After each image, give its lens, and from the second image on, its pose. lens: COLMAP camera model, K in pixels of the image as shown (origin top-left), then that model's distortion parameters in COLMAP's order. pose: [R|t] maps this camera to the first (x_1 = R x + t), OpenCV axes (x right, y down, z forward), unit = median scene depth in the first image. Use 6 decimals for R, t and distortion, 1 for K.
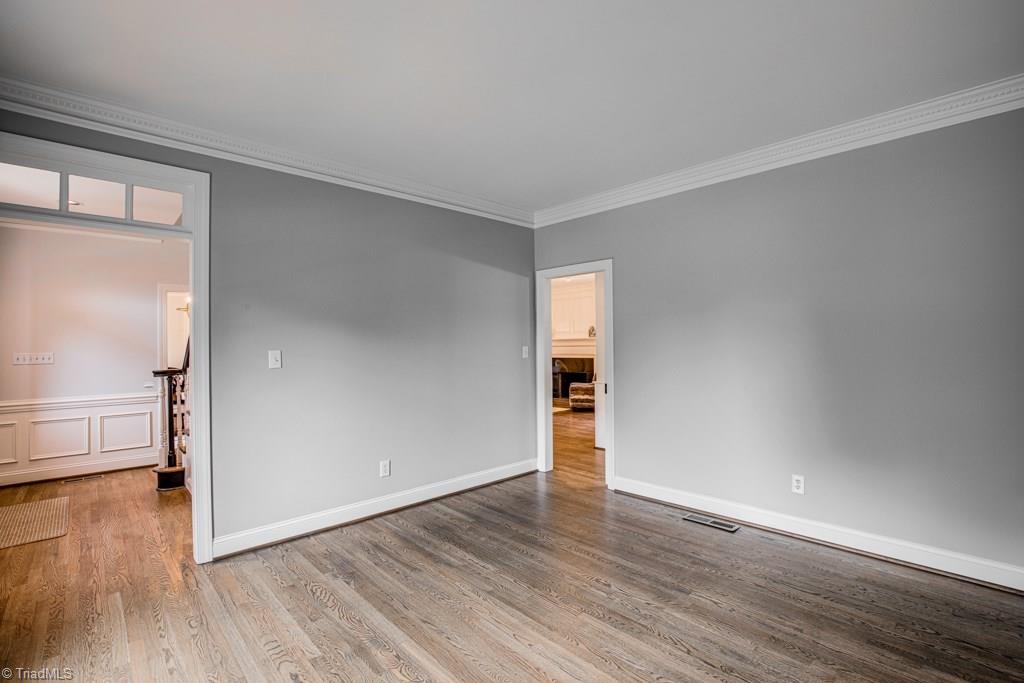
lens RADIAL K [[470.2, 0, 515.3], [0, 470.2, 339.6], [0, 0, 1]] dist [-0.032792, -0.000305]
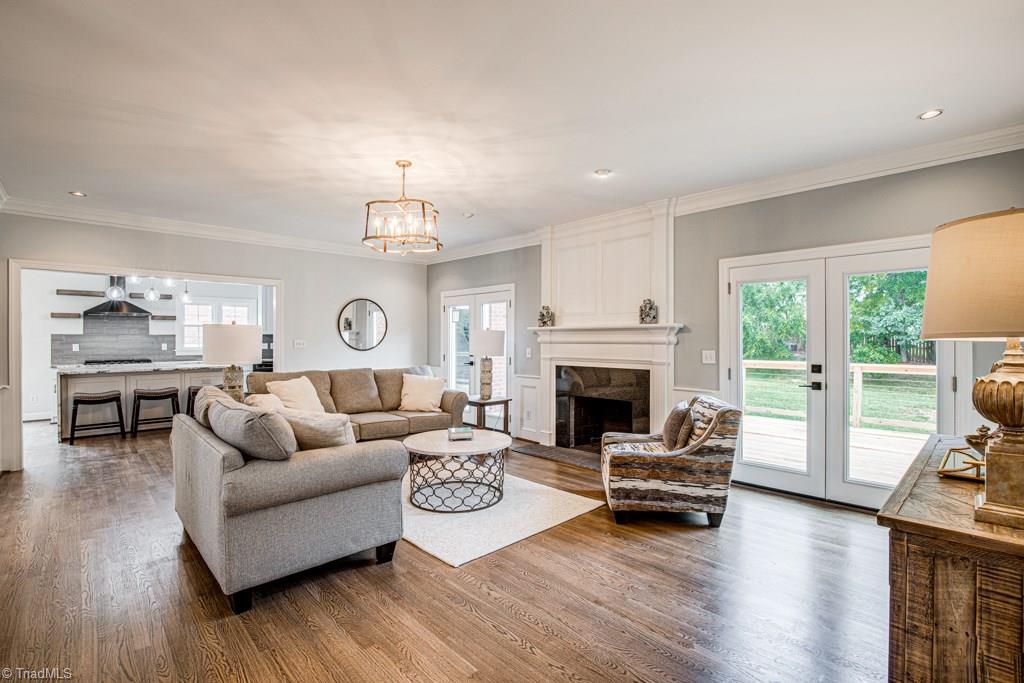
lens RADIAL K [[470.2, 0, 515.3], [0, 470.2, 339.6], [0, 0, 1]] dist [-0.032792, -0.000305]
pose [[0.999996, -0.002856, -0.000898, 0.038868], [0.002860, 0.999984, 0.004837, 0.007522], [0.000884, -0.004840, 0.999988, 0.554091]]
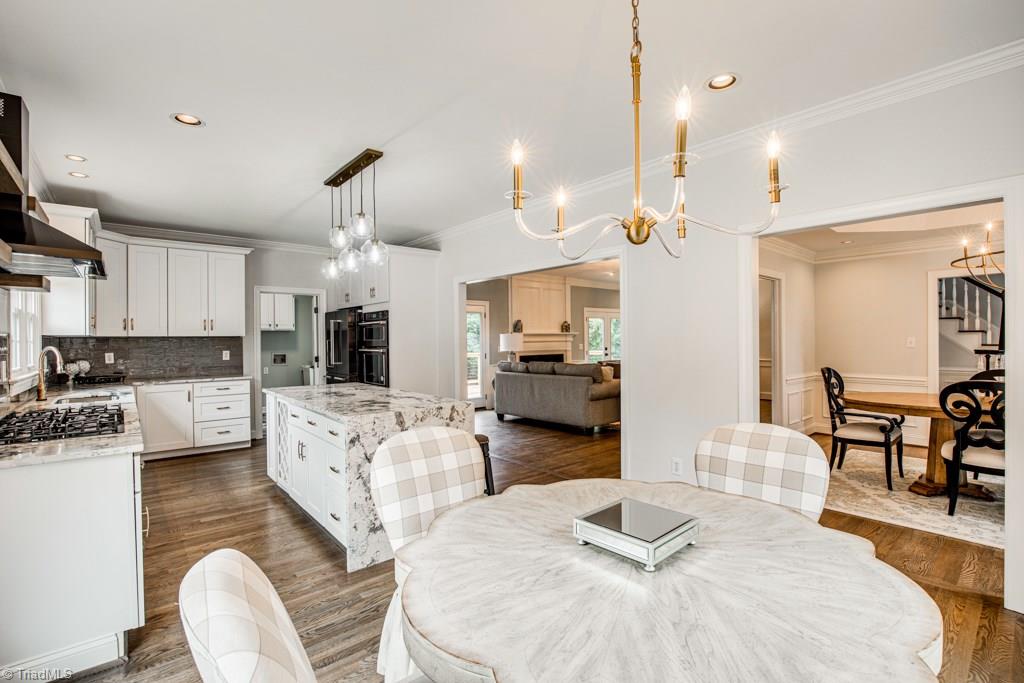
lens RADIAL K [[470.2, 0, 515.3], [0, 470.2, 339.6], [0, 0, 1]] dist [-0.032792, -0.000305]
pose [[0.051909, 0.002851, 0.998648, -0.790040], [0.008747, 0.999956, -0.003309, 0.011763], [-0.998614, 0.008907, 0.051882, 1.037891]]
